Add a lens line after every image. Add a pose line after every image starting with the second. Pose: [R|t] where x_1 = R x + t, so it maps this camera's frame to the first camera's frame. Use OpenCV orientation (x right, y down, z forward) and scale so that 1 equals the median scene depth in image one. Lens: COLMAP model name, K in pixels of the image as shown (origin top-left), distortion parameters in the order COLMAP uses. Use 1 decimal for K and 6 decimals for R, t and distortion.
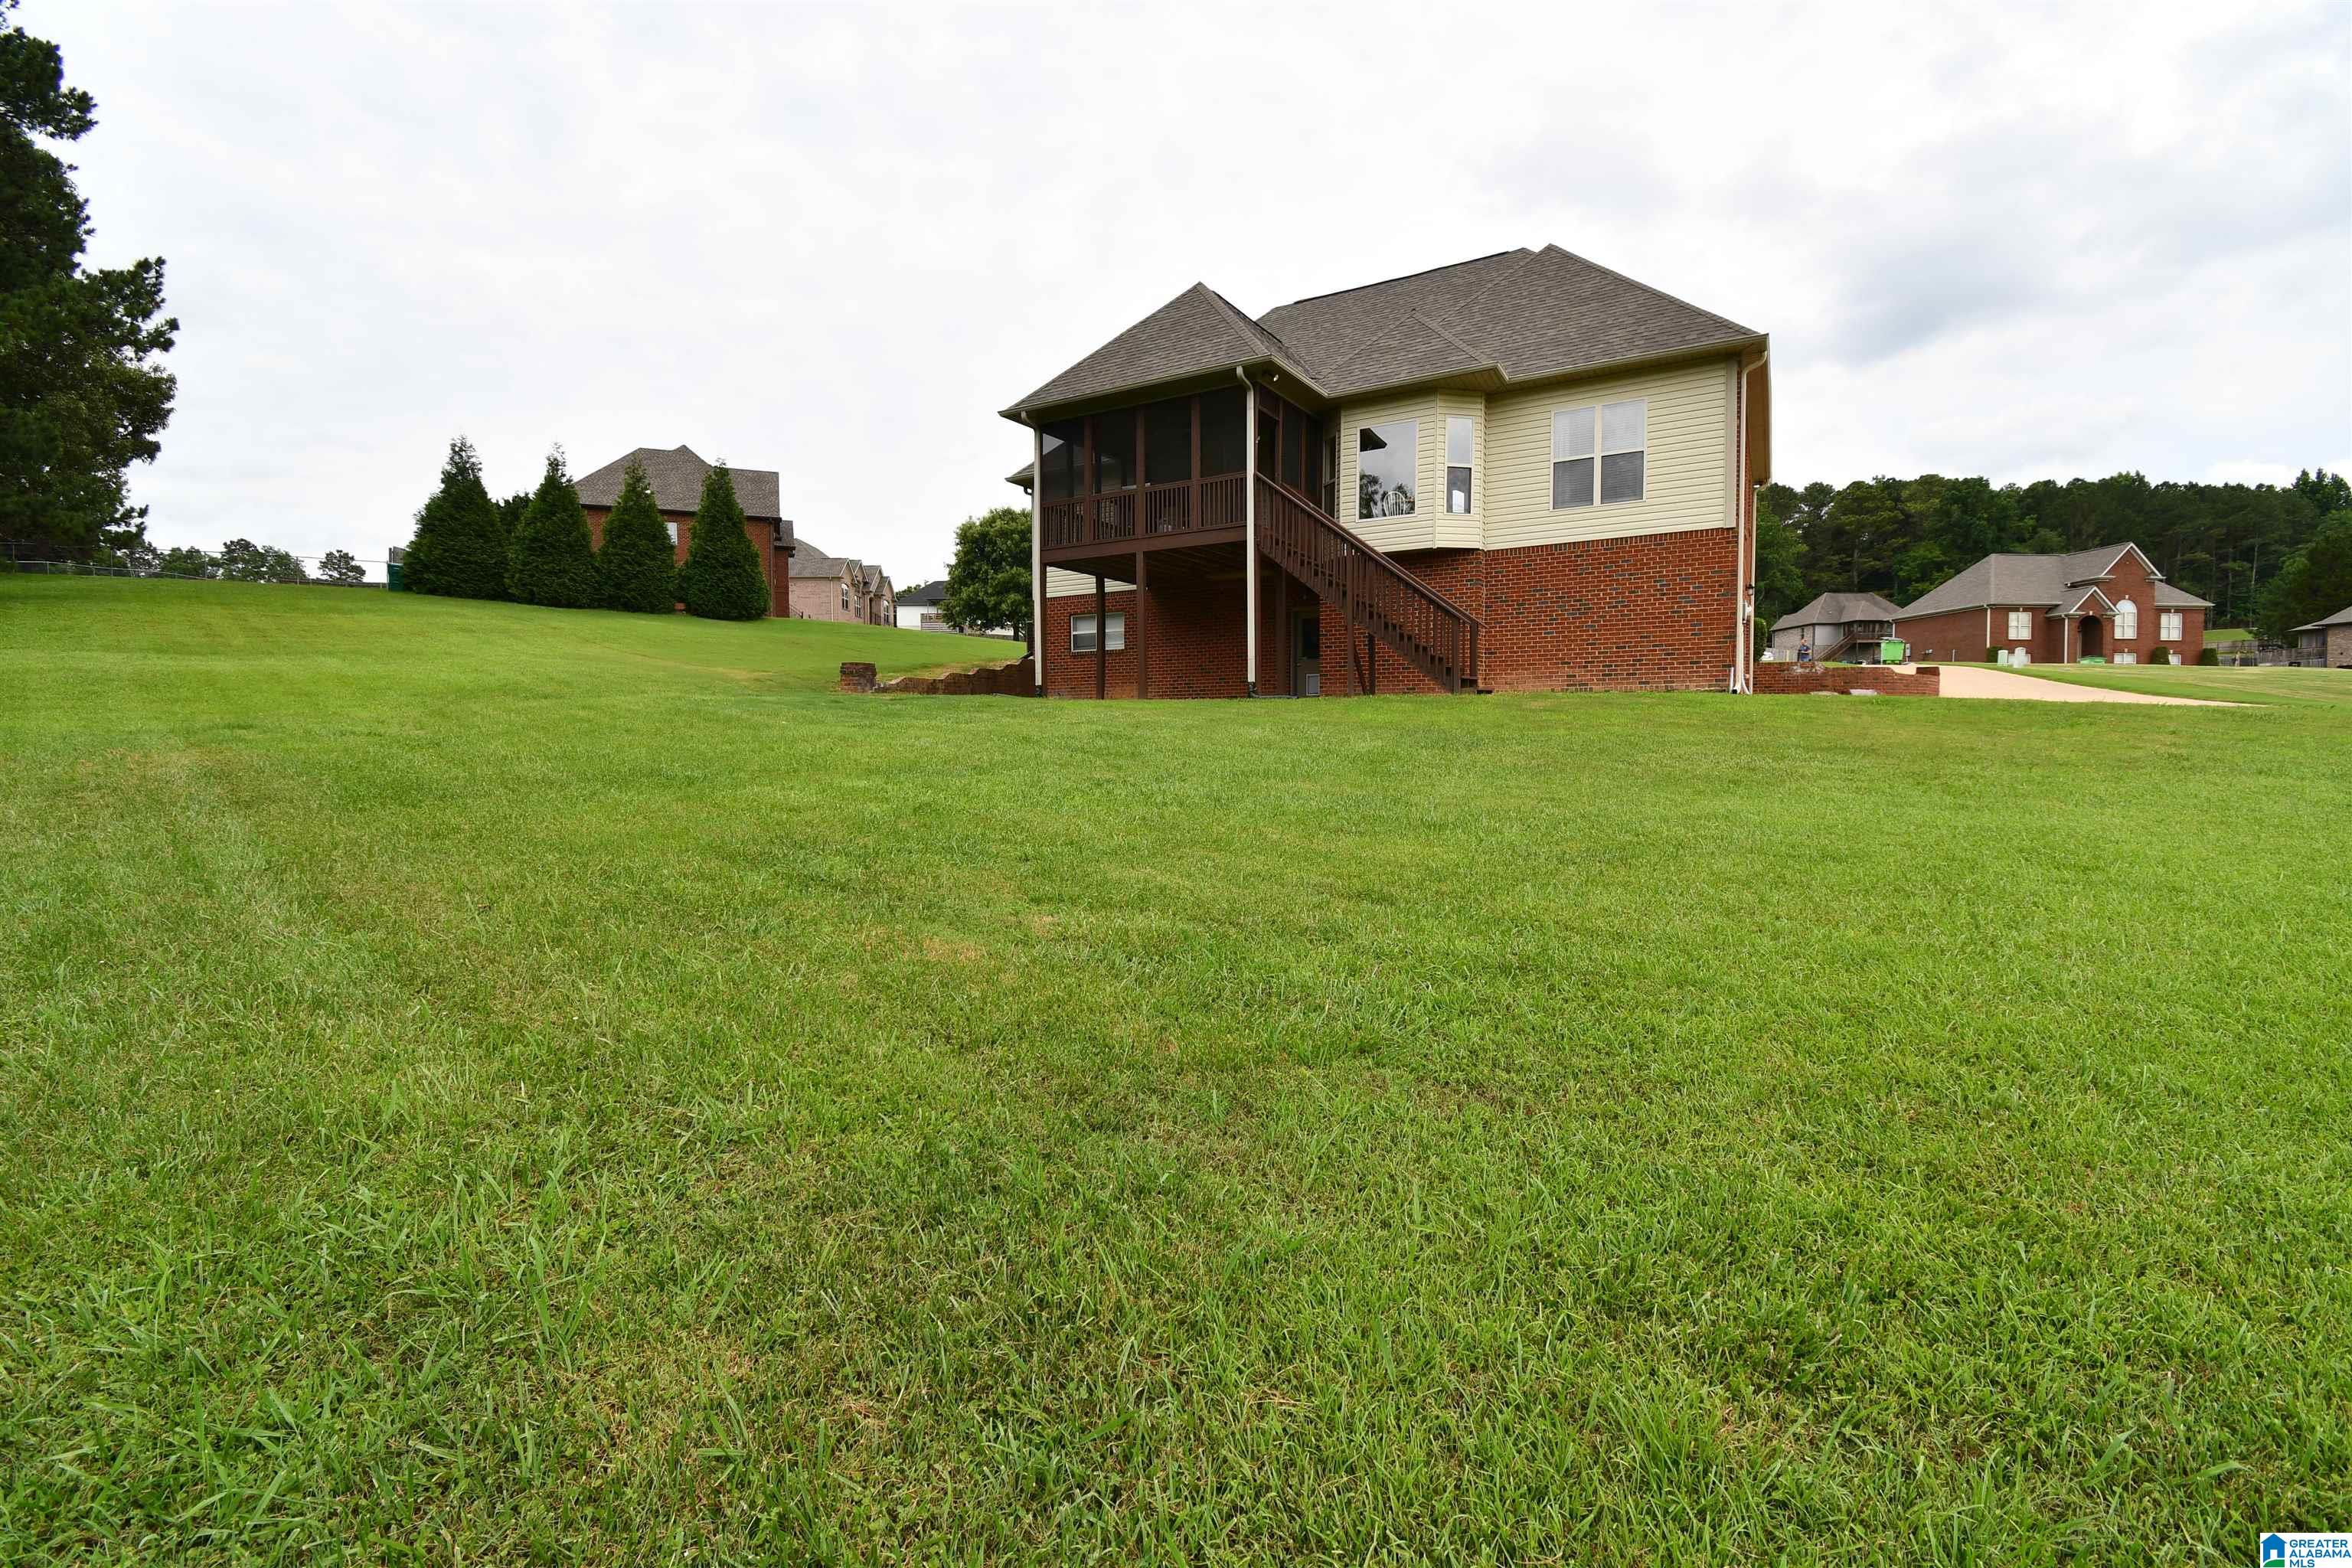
lens RADIAL K [[1043.5, 0, 1178.1], [0, 1043.5, 787.7], [0, 0, 1]] dist [0.000758, -0.000980]
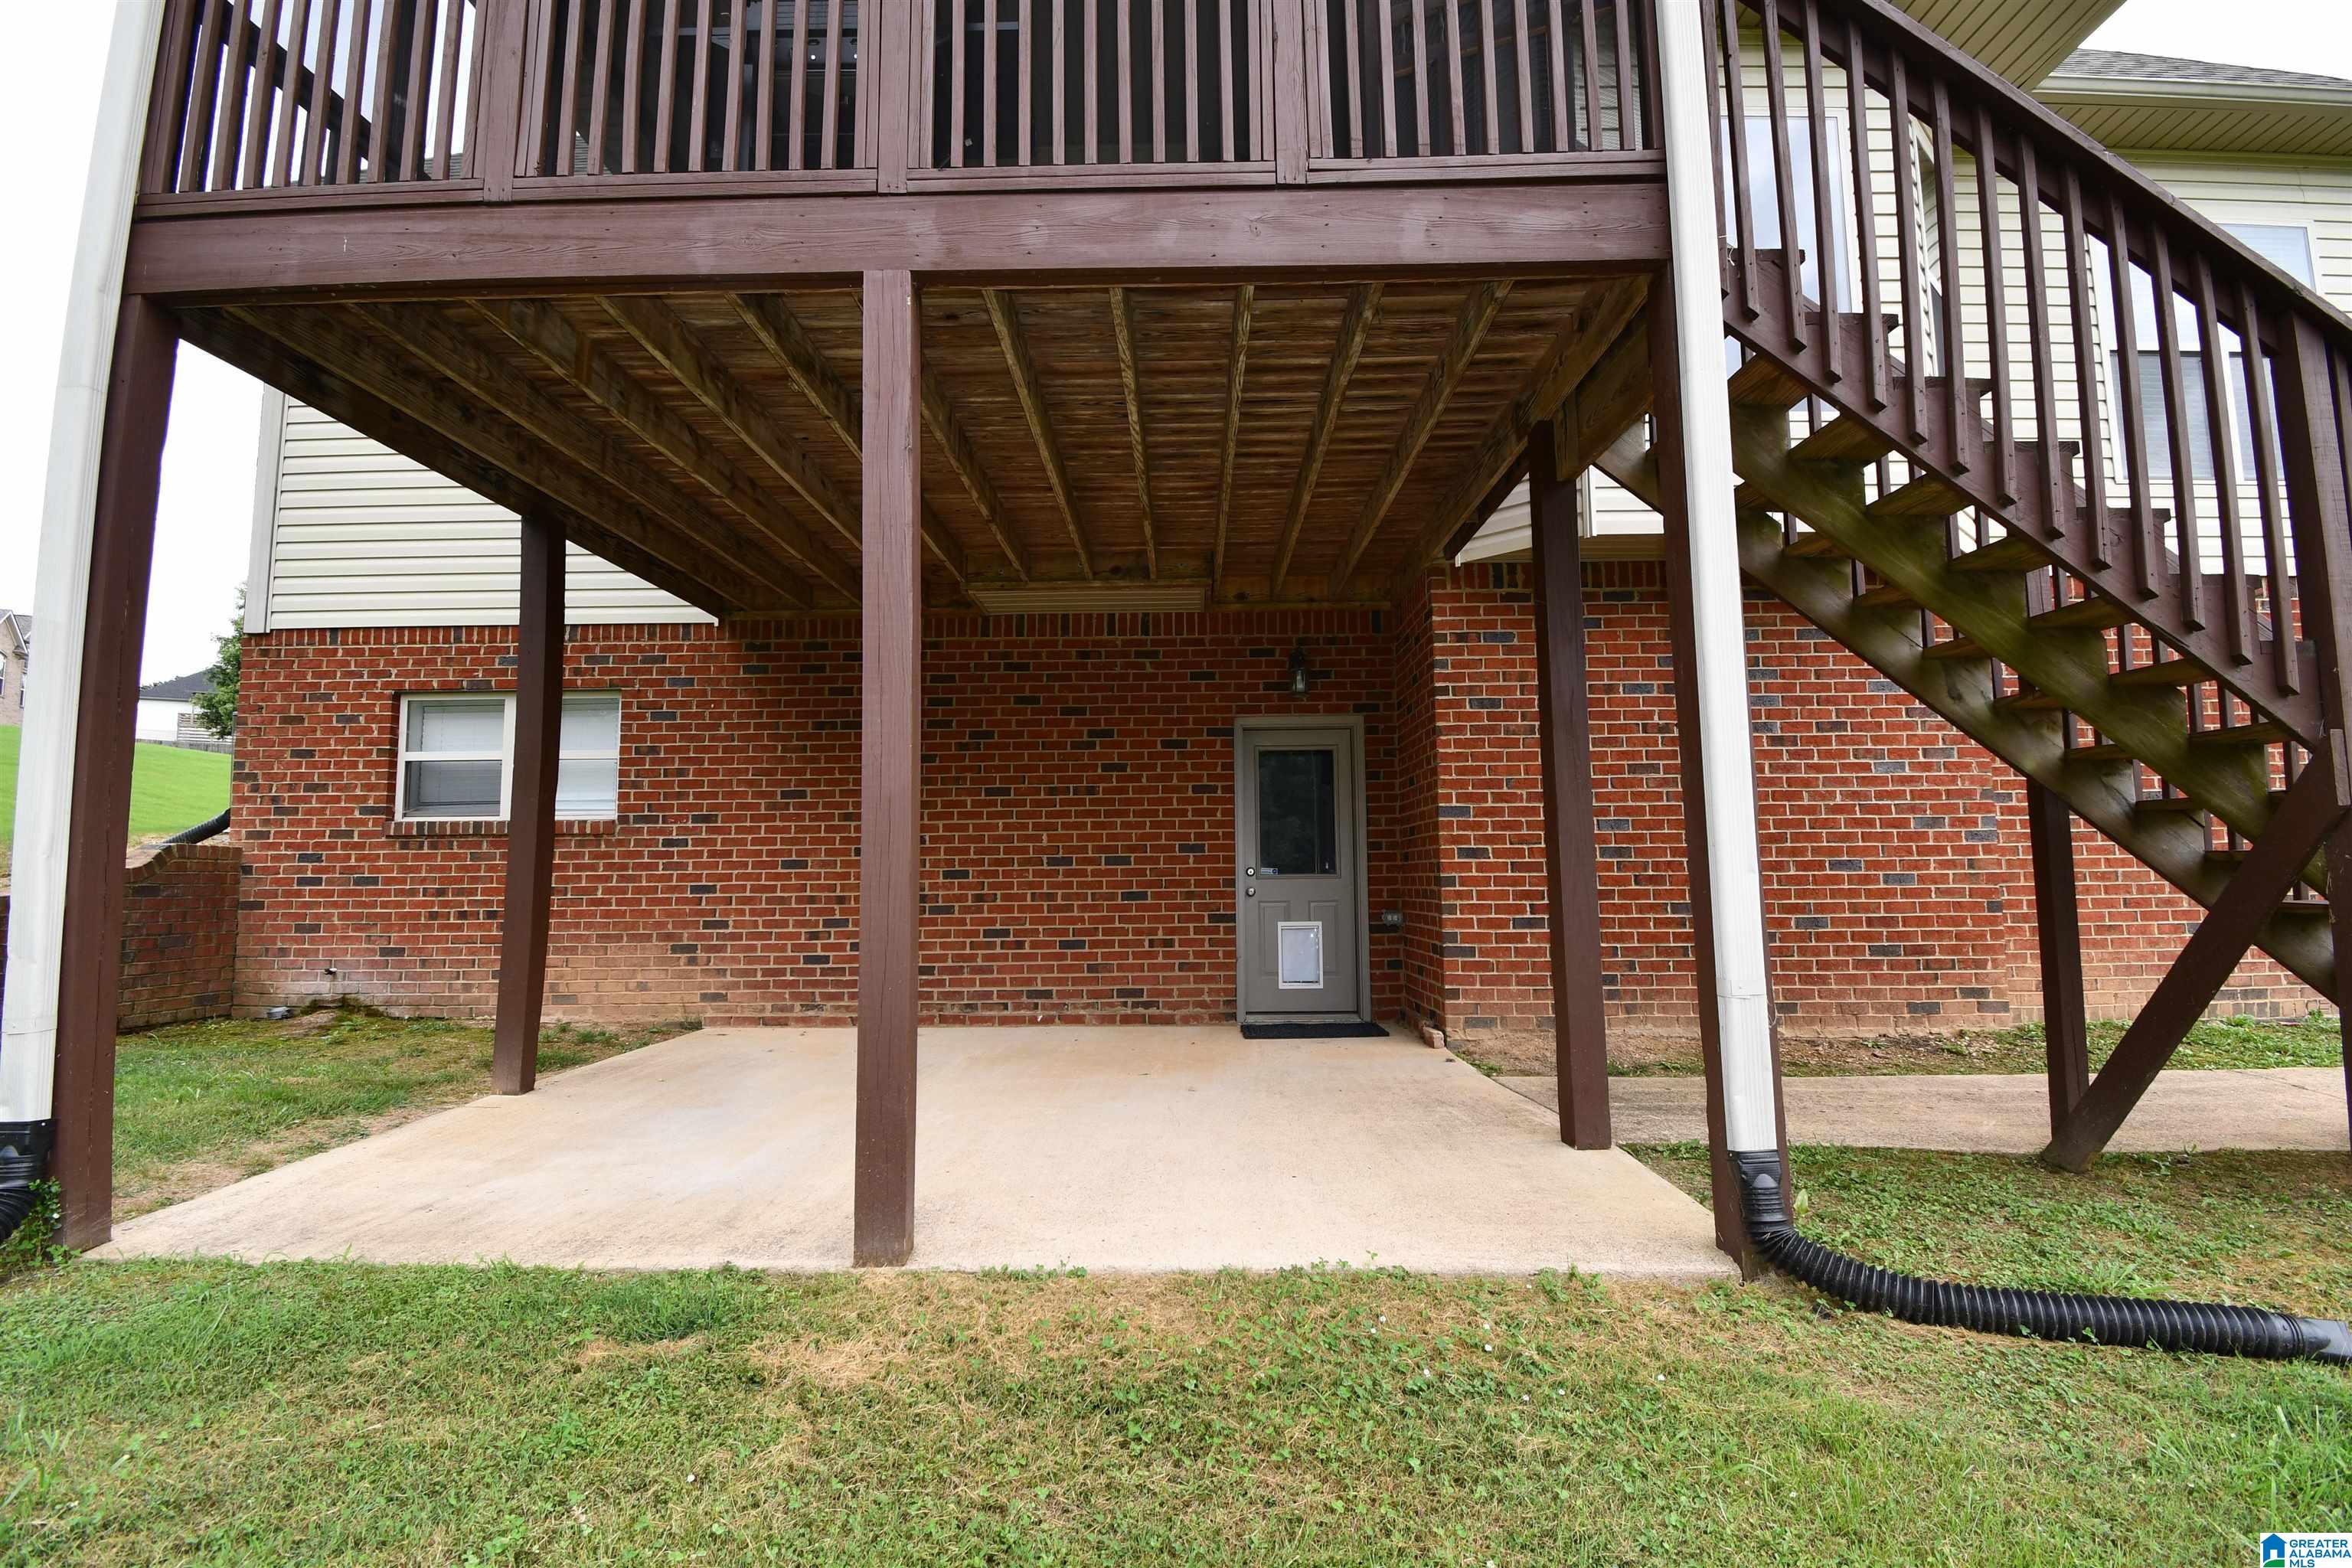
lens RADIAL K [[1043.5, 0, 1178.4], [0, 1043.5, 776.6], [0, 0, 1]] dist [0.000758, -0.000980]
pose [[0.872567, 0.050690, 0.485857, -0.057153], [0.022118, 0.989482, -0.142957, -0.099332], [-0.487993, 0.135486, 0.862268, 0.670193]]
